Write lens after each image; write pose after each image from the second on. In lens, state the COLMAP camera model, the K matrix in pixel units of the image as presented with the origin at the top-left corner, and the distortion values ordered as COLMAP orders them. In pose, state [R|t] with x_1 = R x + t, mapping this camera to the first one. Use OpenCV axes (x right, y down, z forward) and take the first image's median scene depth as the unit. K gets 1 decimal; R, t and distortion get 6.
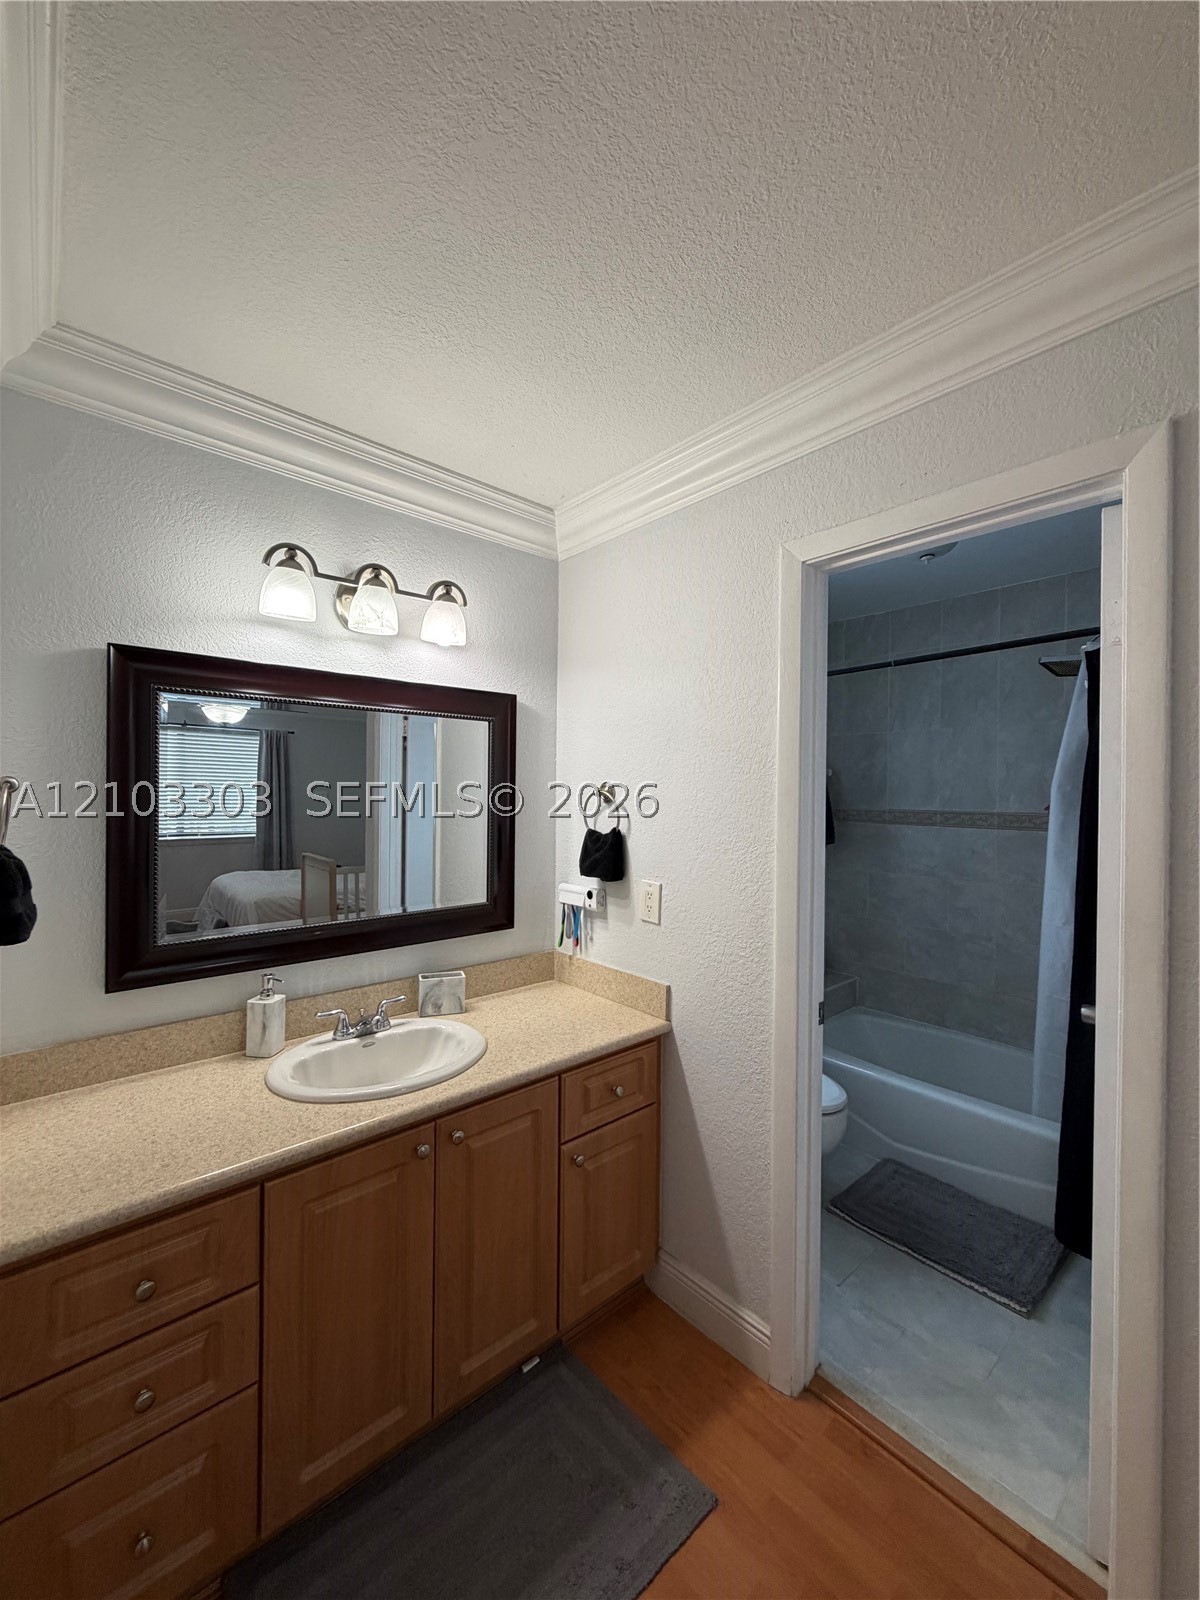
lens RADIAL K [[636.0, 0, 600.2], [0, 636.0, 796.5], [0, 0, 1]] dist [-0.001253, 0.000369]
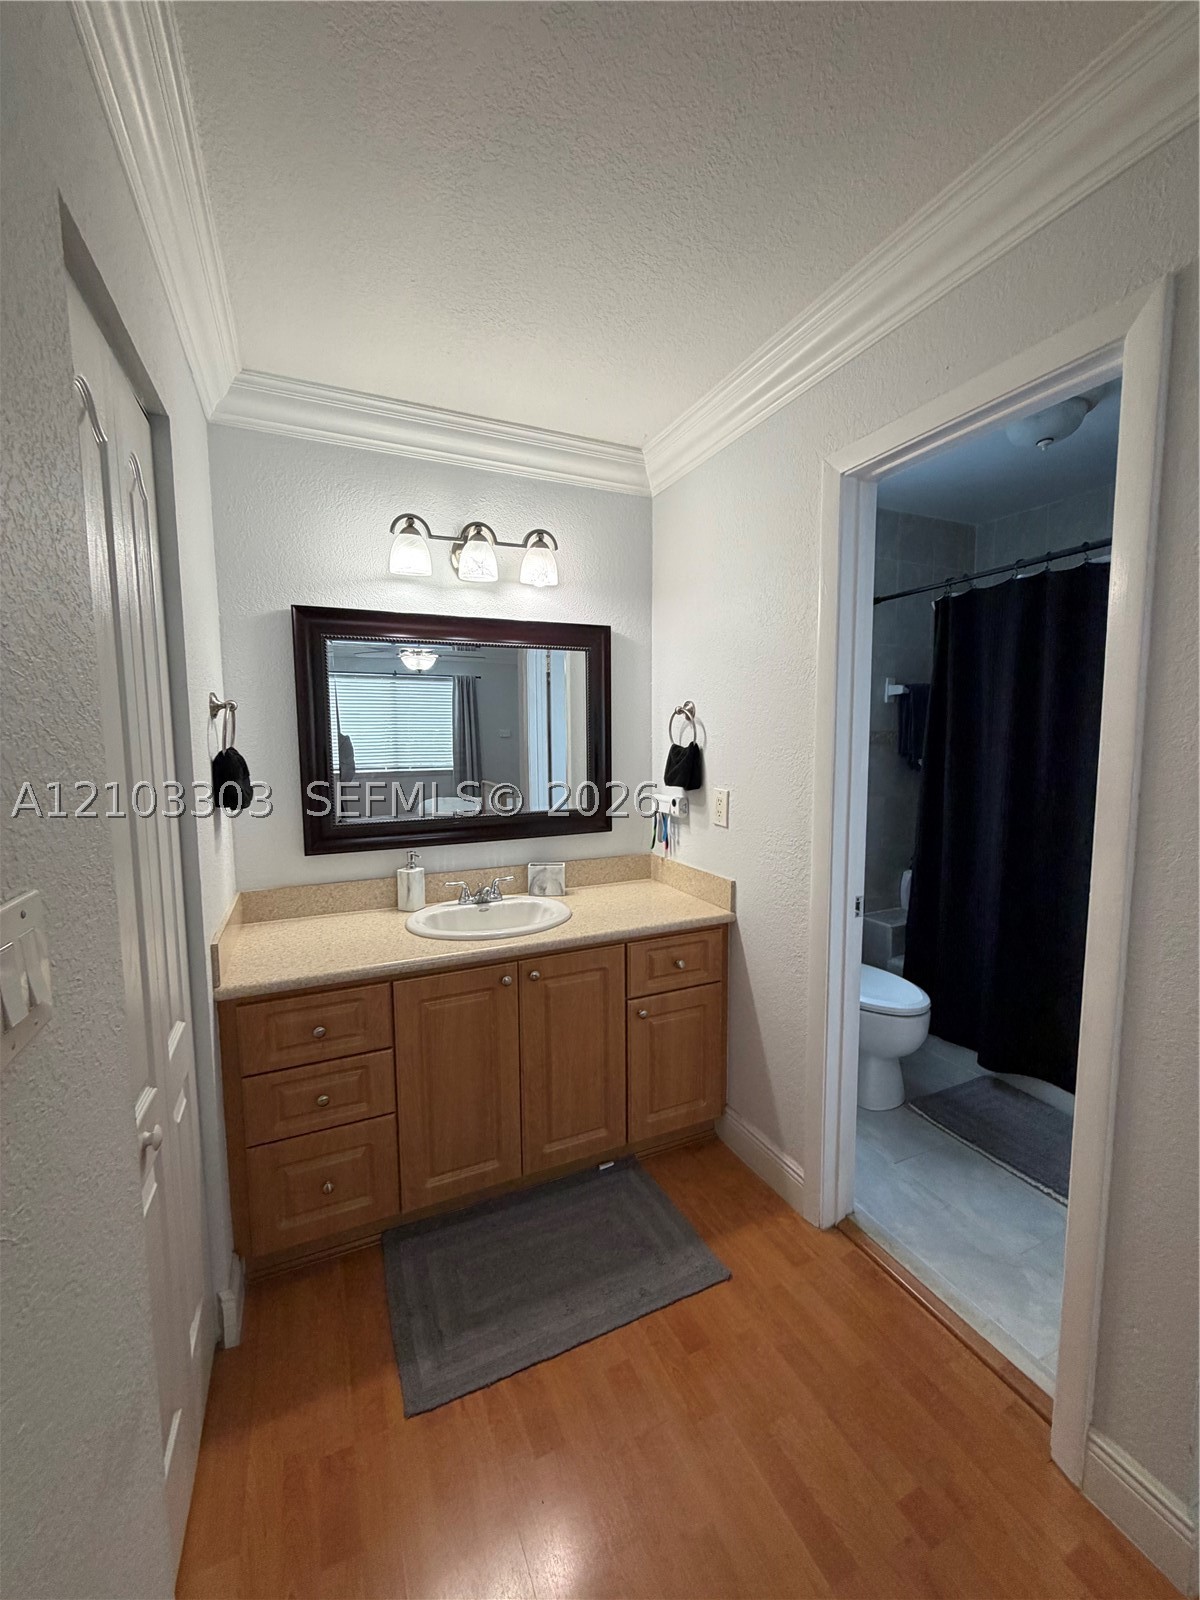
lens RADIAL K [[636.0, 0, 601.9], [0, 636.0, 797.2], [0, 0, 1]] dist [-0.001253, 0.000369]
pose [[0.957009, 0.011318, -0.289838, 0.218691], [0.016122, 0.995618, 0.092110, 0.045485], [0.289611, -0.092823, 0.952633, -0.125117]]
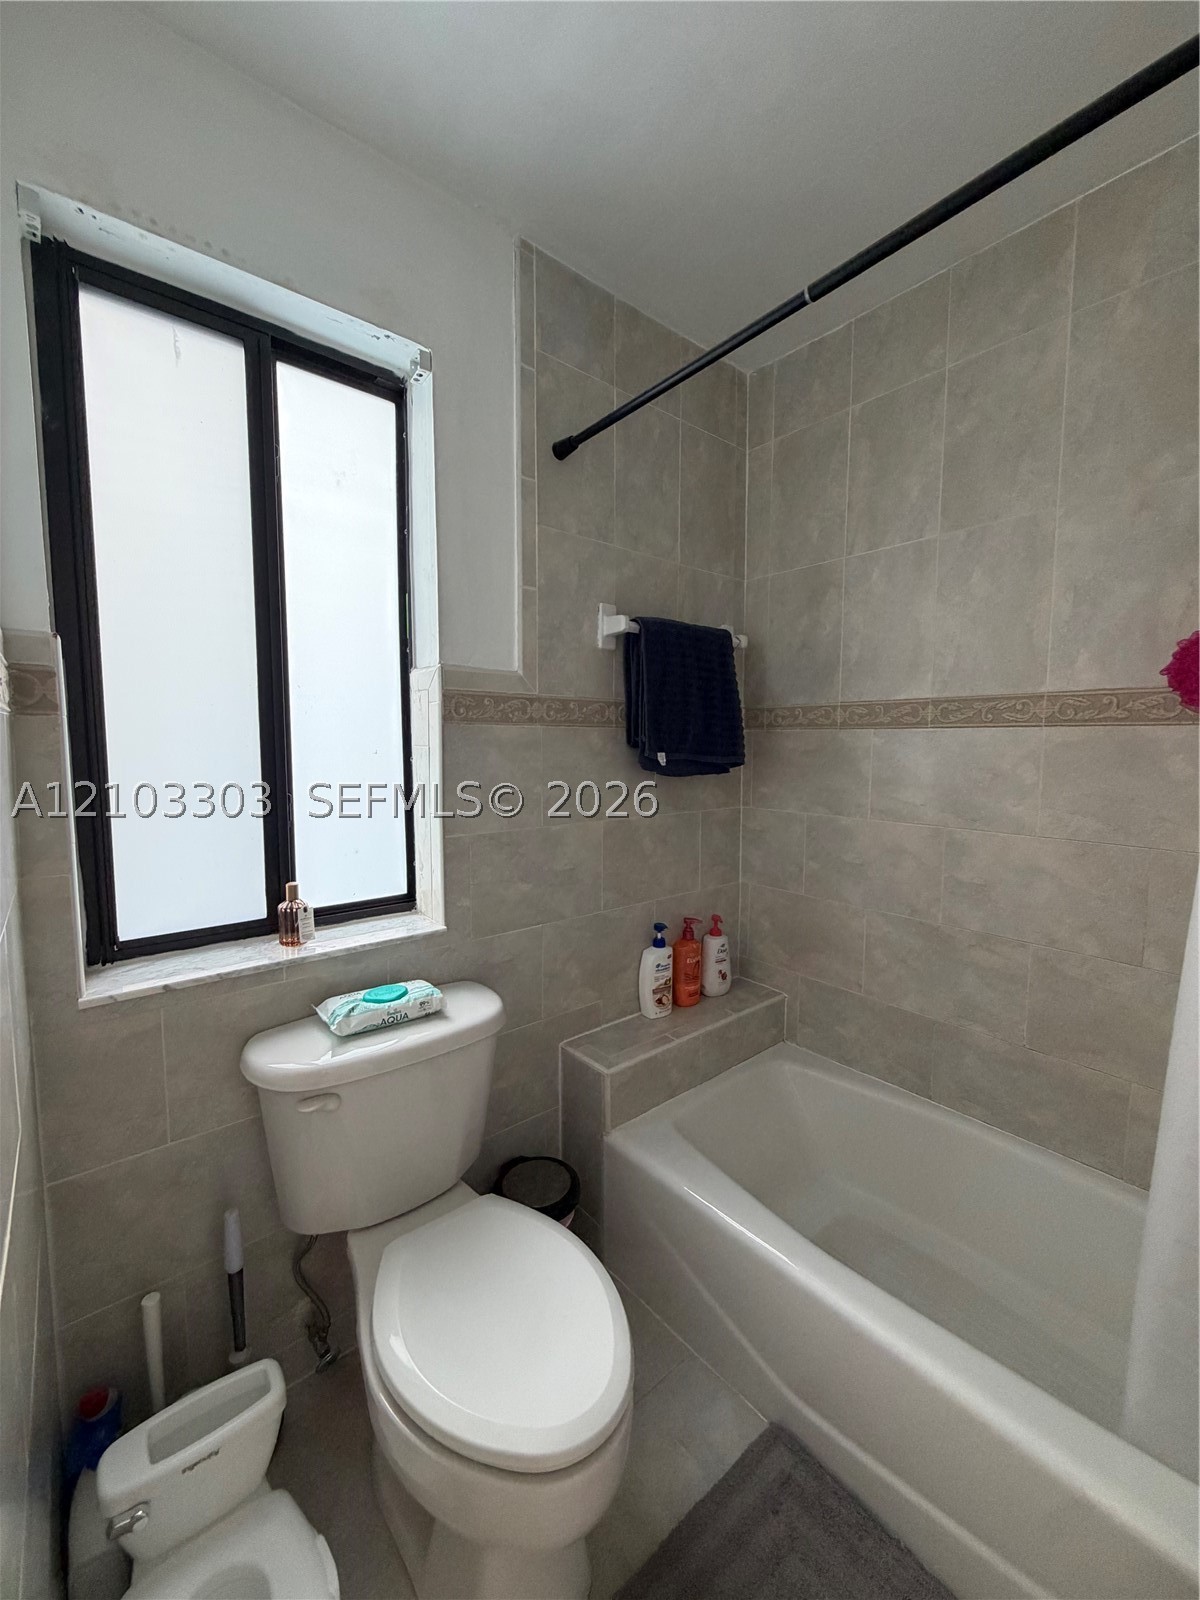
lens RADIAL K [[636.0, 0, 601.1], [0, 636.0, 799.6], [0, 0, 1]] dist [-0.001253, 0.000369]
pose [[0.999553, -0.004447, -0.029569, 0.478735], [0.006805, 0.996760, 0.080144, 0.107219], [0.029117, -0.080310, 0.996345, 0.806455]]
